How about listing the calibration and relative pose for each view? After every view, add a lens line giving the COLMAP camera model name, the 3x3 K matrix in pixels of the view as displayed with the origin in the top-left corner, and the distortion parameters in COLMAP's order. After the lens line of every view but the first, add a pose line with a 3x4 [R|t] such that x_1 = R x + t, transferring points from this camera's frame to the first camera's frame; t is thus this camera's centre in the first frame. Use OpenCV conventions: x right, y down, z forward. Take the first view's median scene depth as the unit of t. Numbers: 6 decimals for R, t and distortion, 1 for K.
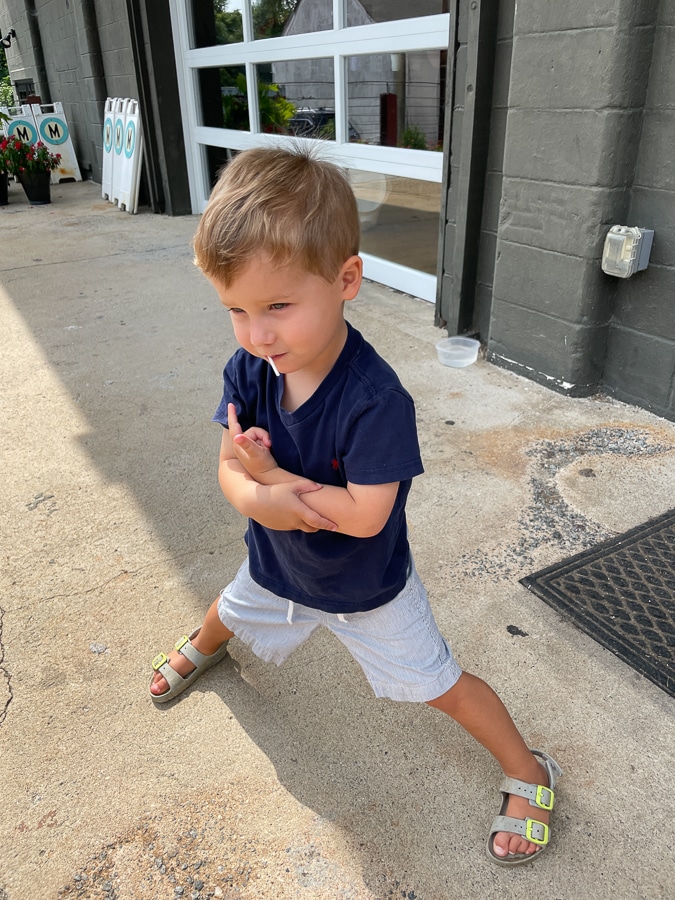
lens RADIAL K [[705.7, 0, 340.9], [0, 705.7, 448.5], [0, 0, 1]] dist [0.067209, -0.112993]
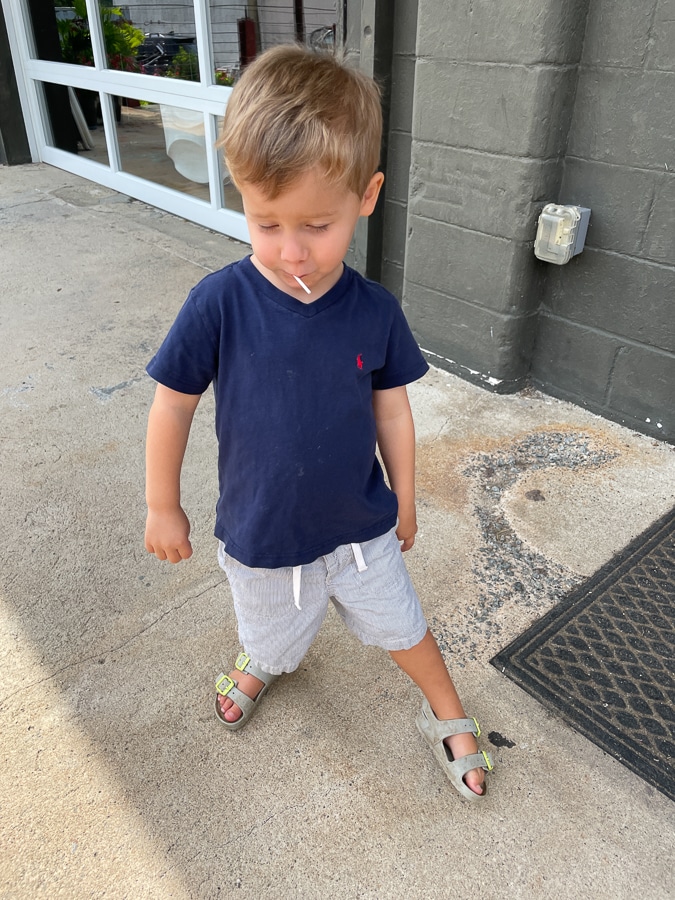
lens RADIAL K [[705.7, 0, 340.9], [0, 705.7, 448.5], [0, 0, 1]] dist [0.067209, -0.112993]
pose [[0.983213, -0.074421, 0.166596, -0.030450], [0.060221, 0.994234, 0.088727, -0.107785], [-0.172239, -0.077205, 0.982025, 0.167524]]
